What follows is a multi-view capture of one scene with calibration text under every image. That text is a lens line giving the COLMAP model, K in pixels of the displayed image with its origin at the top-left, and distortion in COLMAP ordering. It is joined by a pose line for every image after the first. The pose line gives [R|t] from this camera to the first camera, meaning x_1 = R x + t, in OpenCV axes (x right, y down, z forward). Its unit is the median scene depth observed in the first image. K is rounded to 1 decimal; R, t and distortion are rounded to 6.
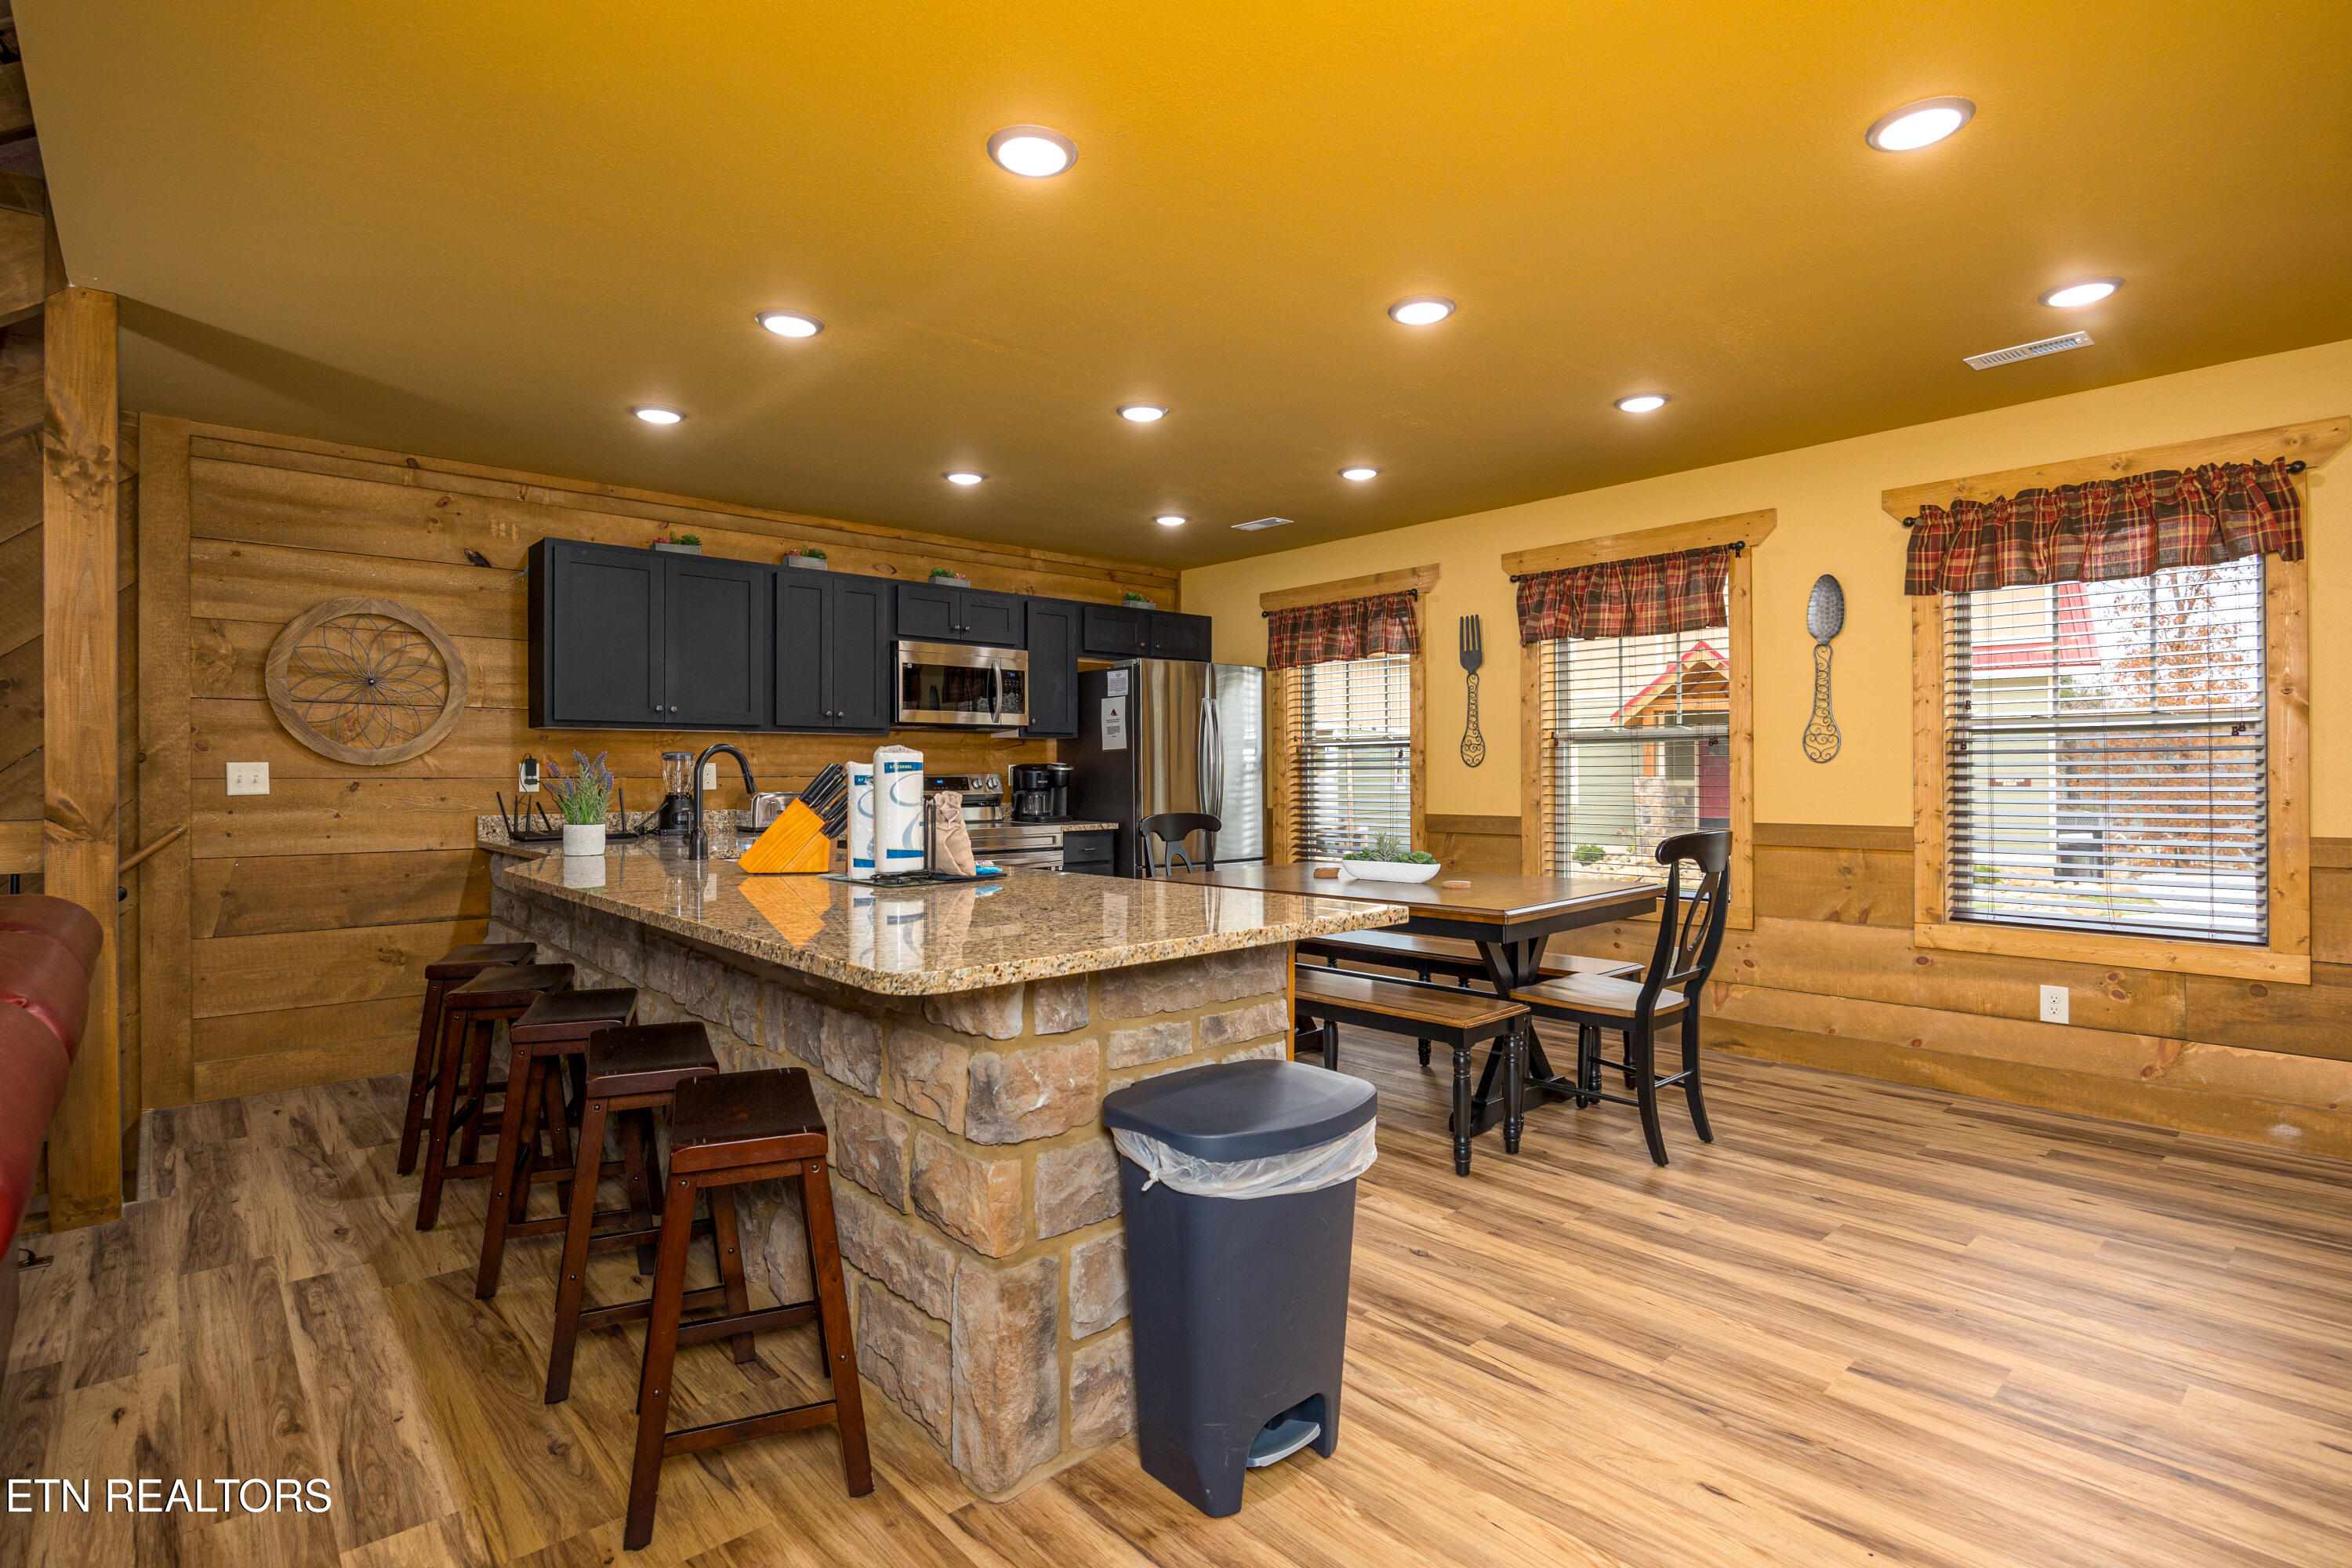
lens RADIAL K [[1169.1, 0, 1216.1], [0, 1169.1, 776.2], [0, 0, 1]] dist [-0.002483, -0.000031]
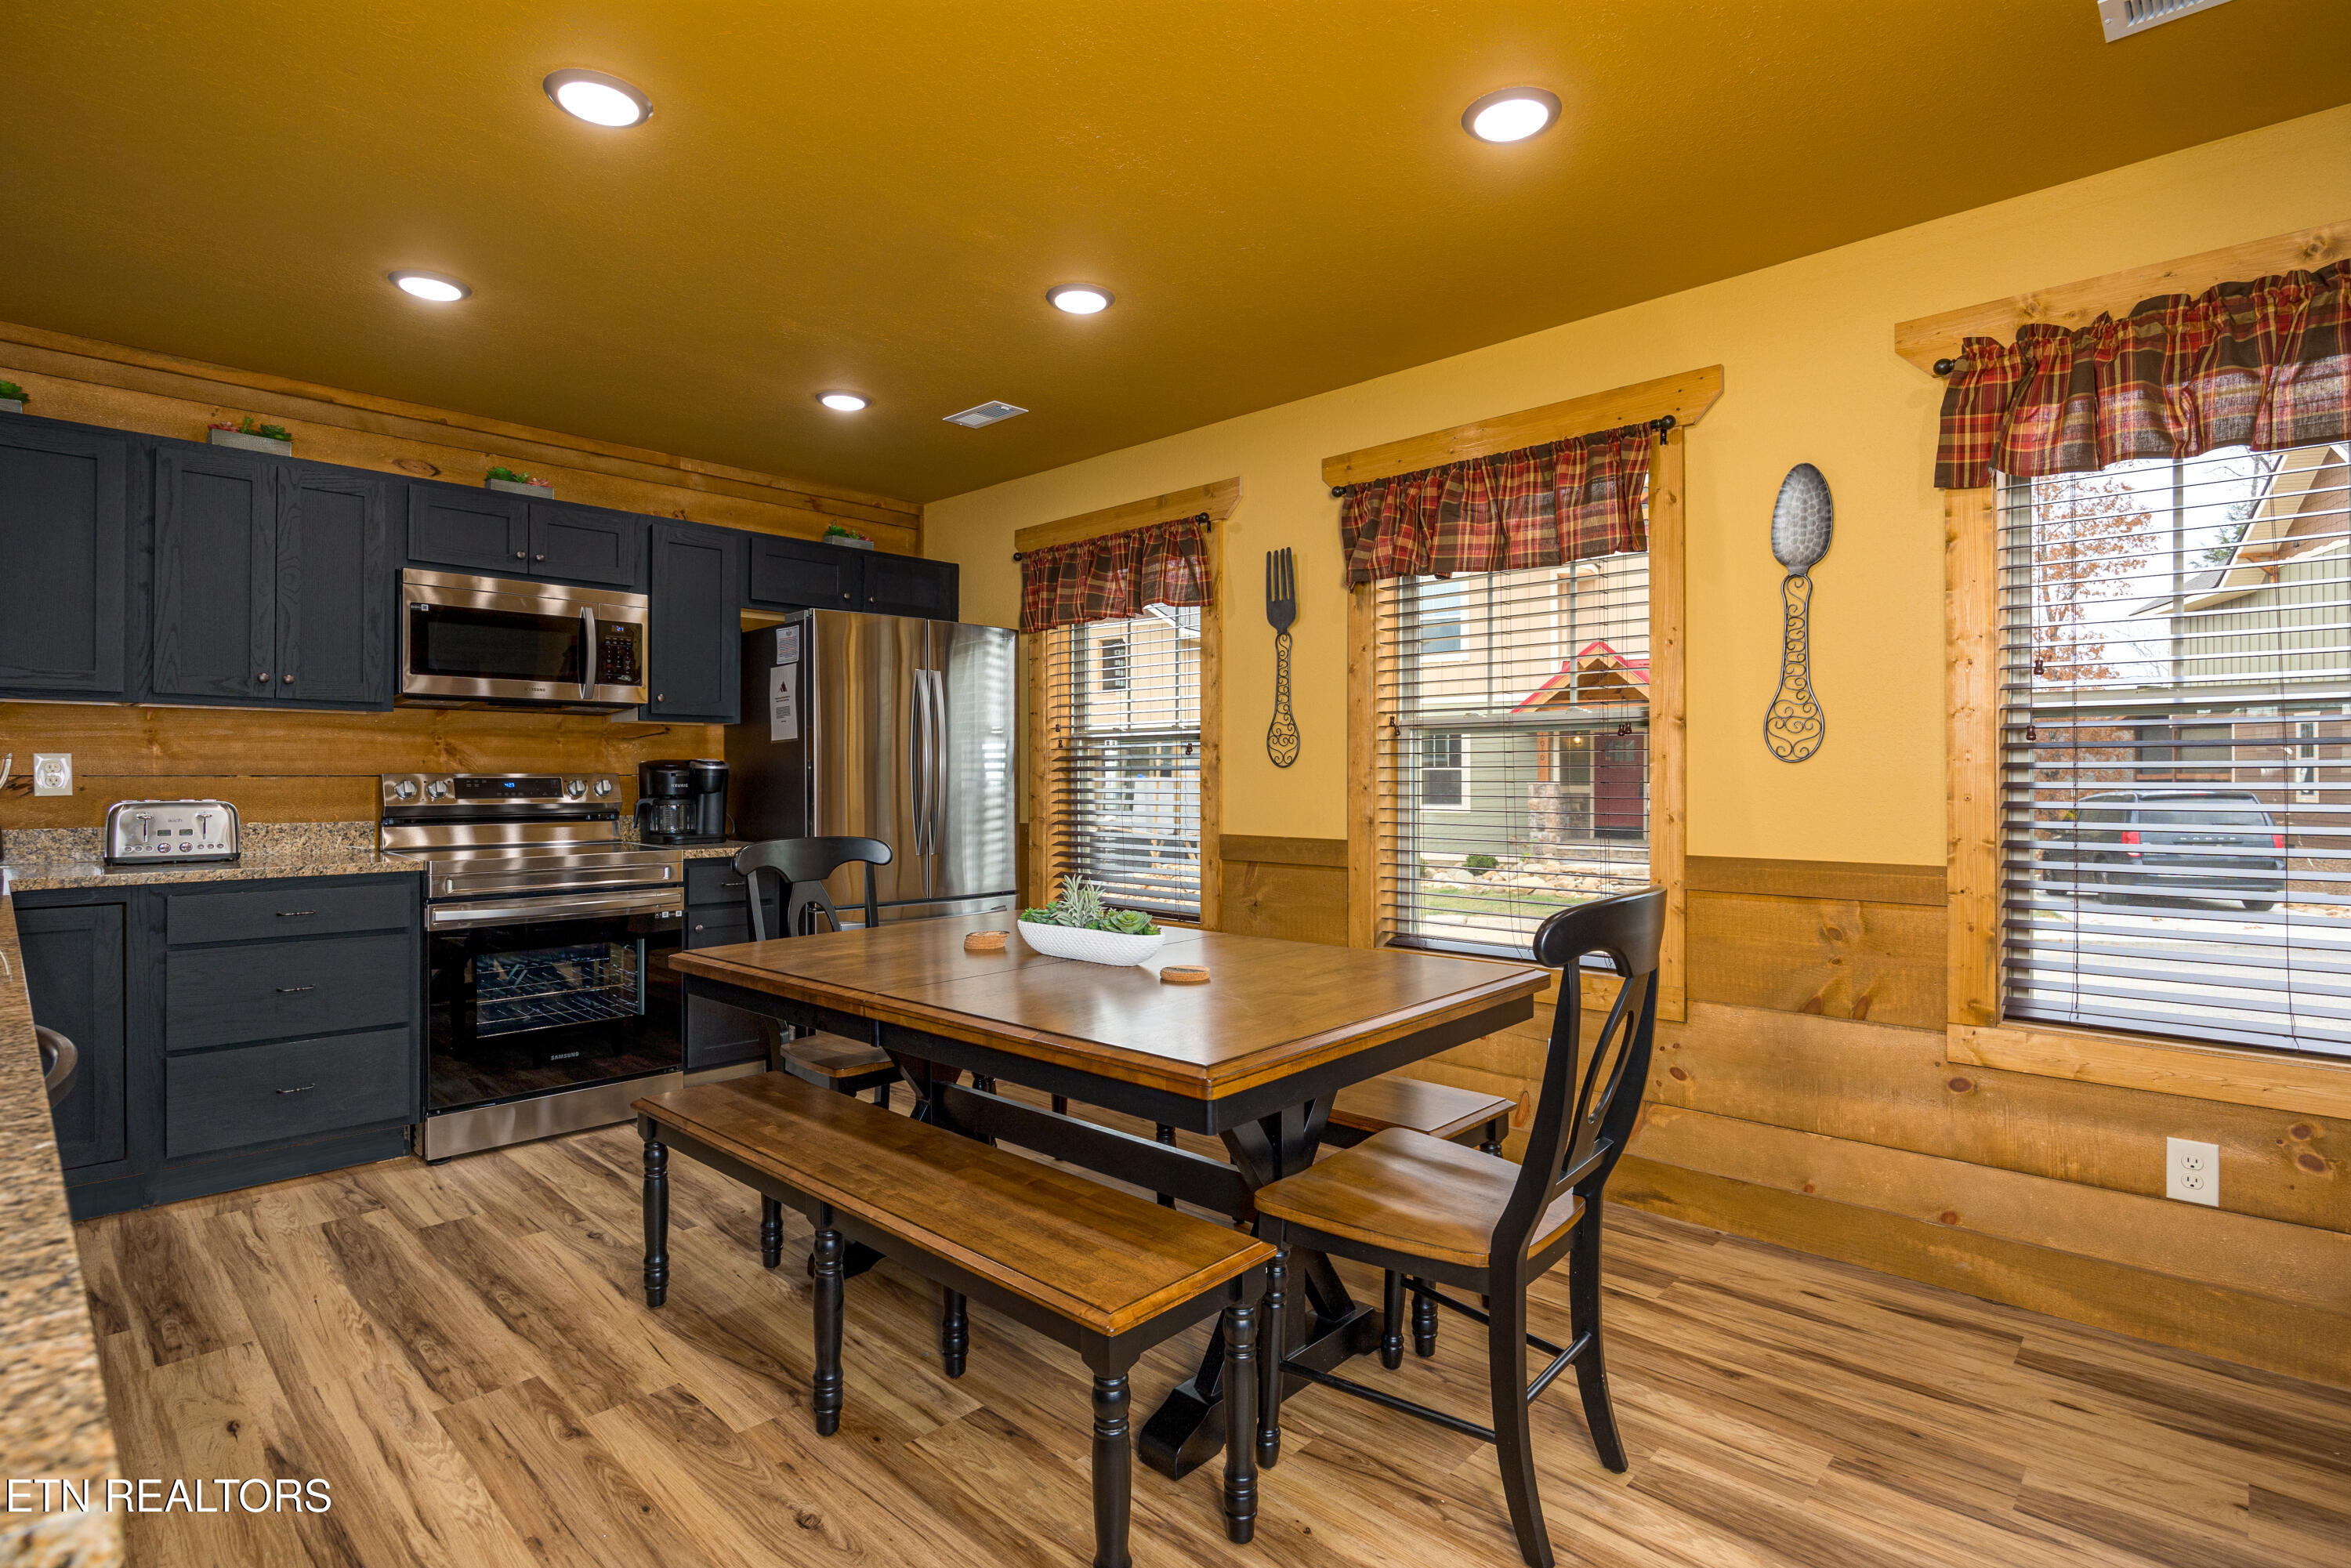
lens RADIAL K [[1146.2, 0, 1201.6], [0, 1146.2, 775.1], [0, 0, 1]] dist [-0.002002, -0.000598]
pose [[0.998019, 0.005474, 0.062679, 0.135250], [-0.005210, 0.999977, -0.004376, -0.000091], [-0.062701, 0.004041, 0.998024, 0.340010]]
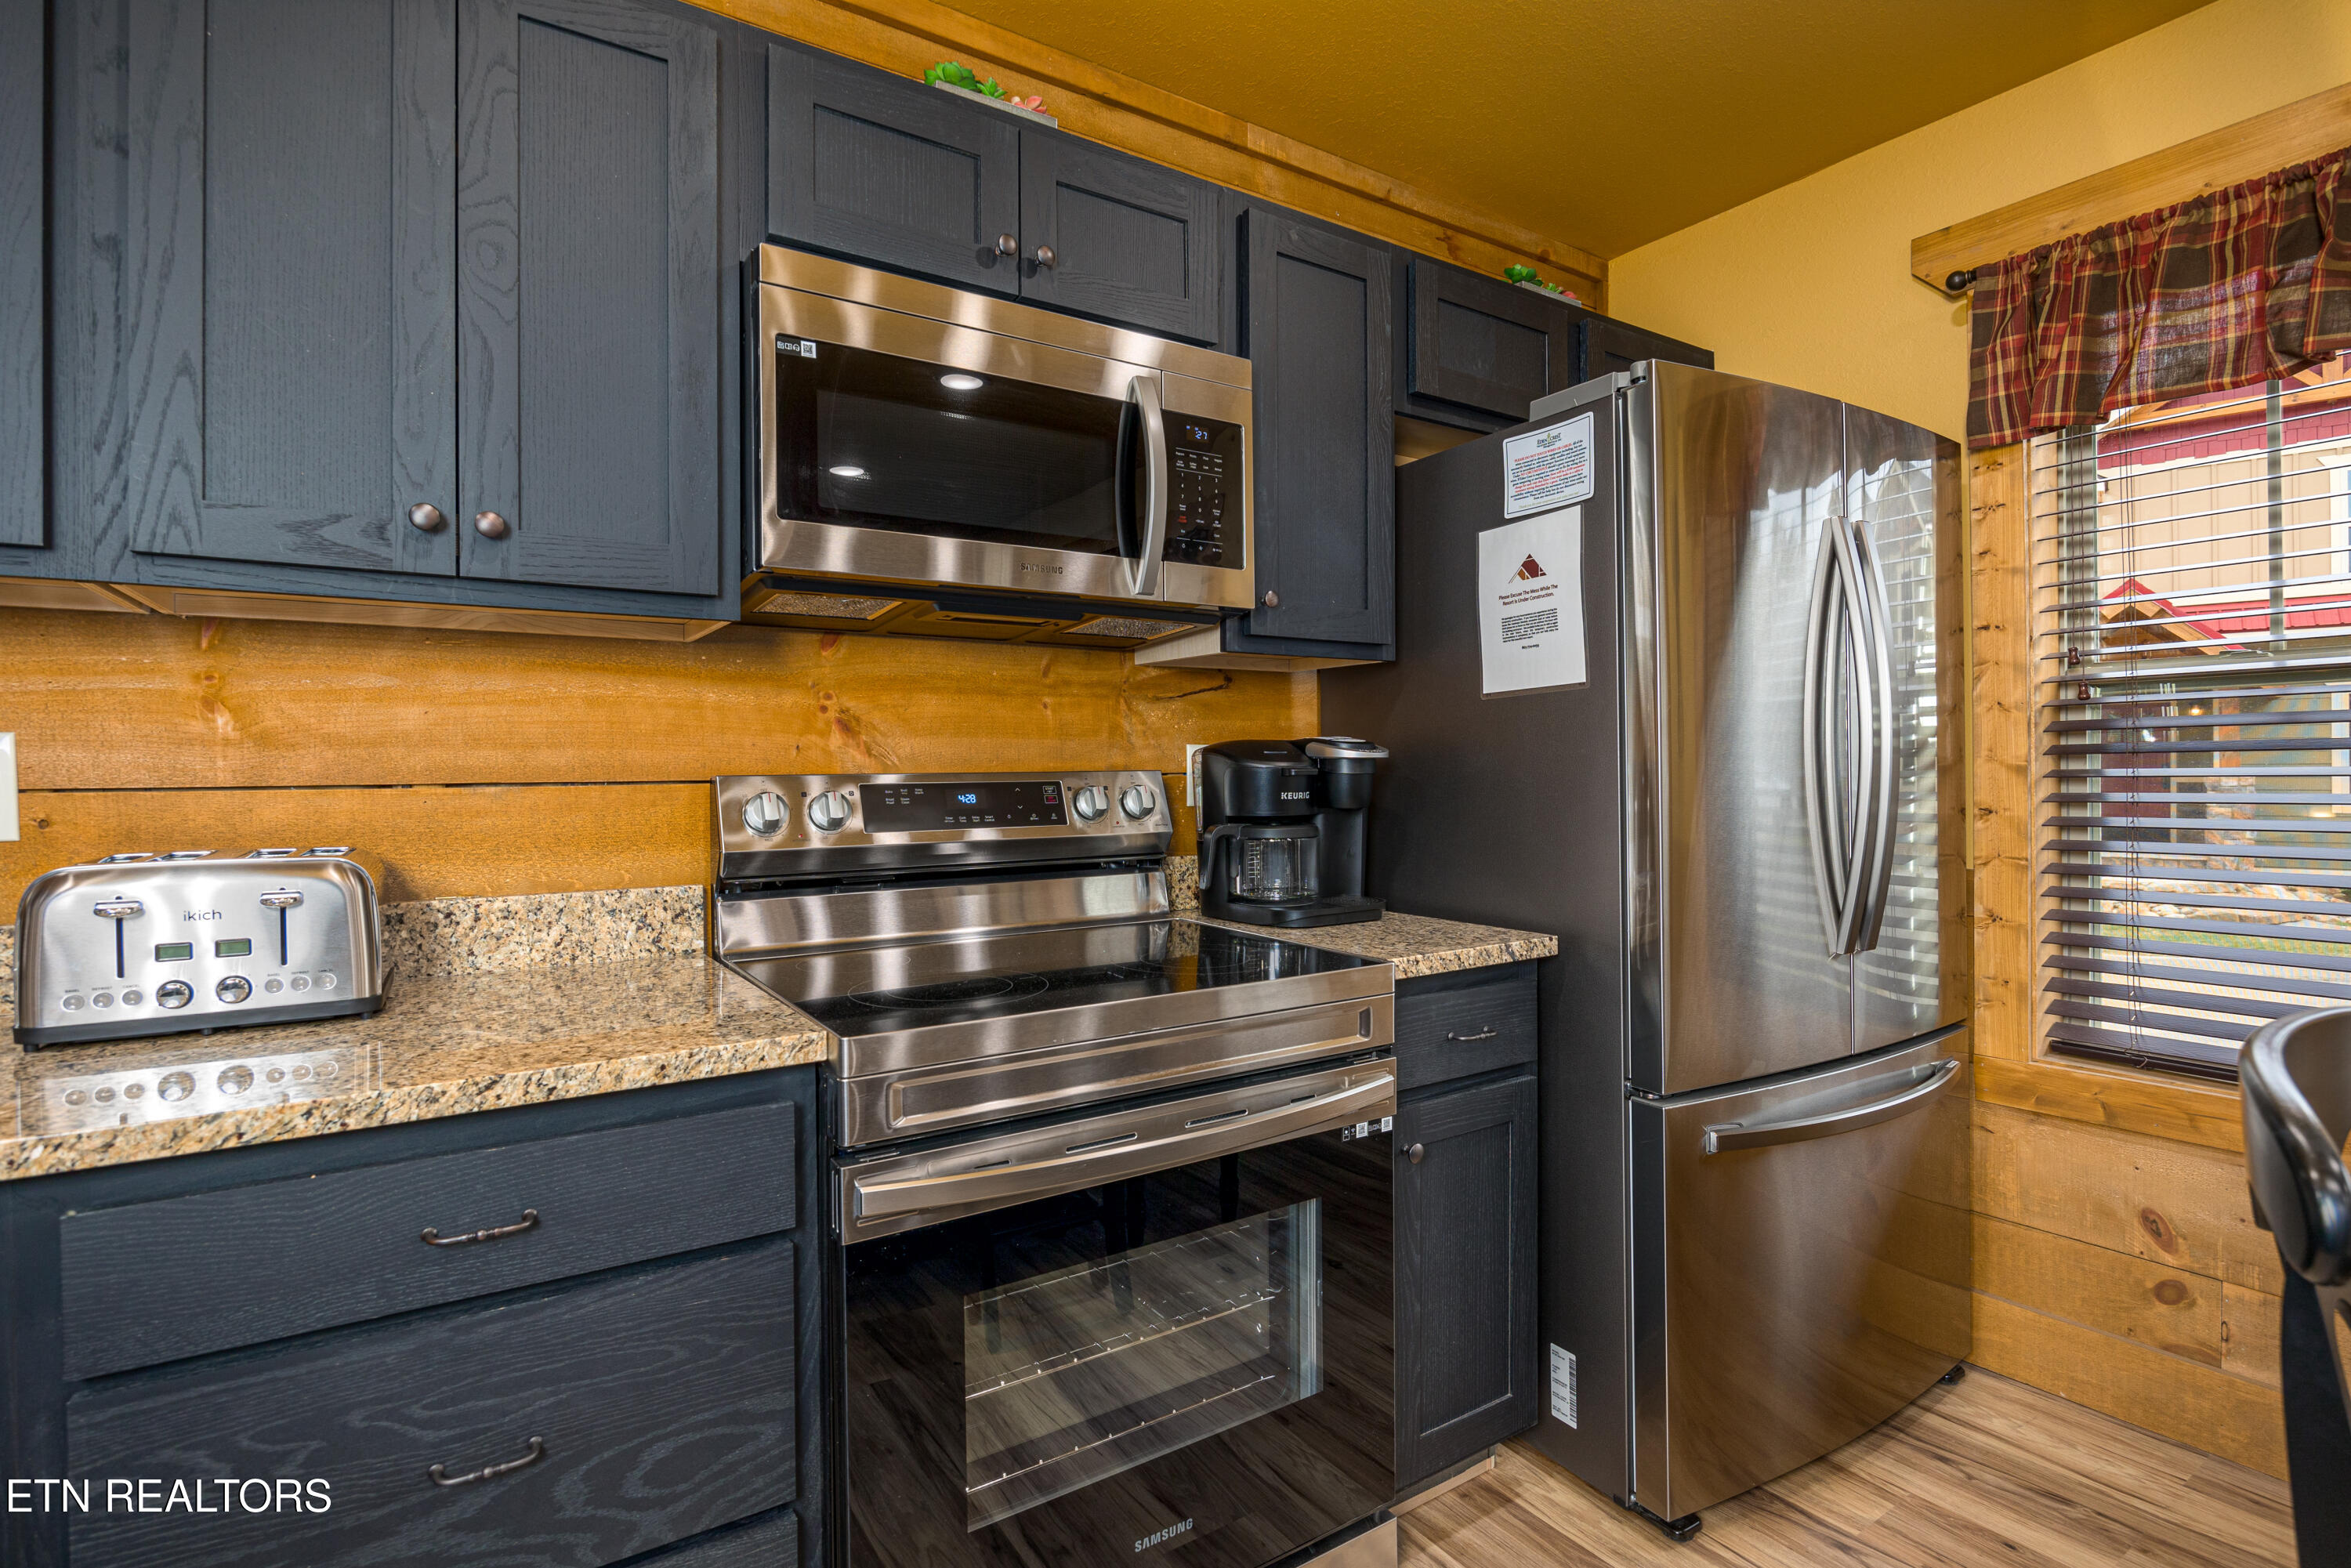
lens RADIAL K [[1168.5, 0, 1215.5], [0, 1168.5, 776.2], [0, 0, 1]] dist [-0.002483, -0.000031]
pose [[0.987564, -0.004348, -0.157159, -0.136356], [0.004968, 0.999981, 0.003551, -0.001867], [0.157140, -0.004288, 0.987567, 0.775968]]
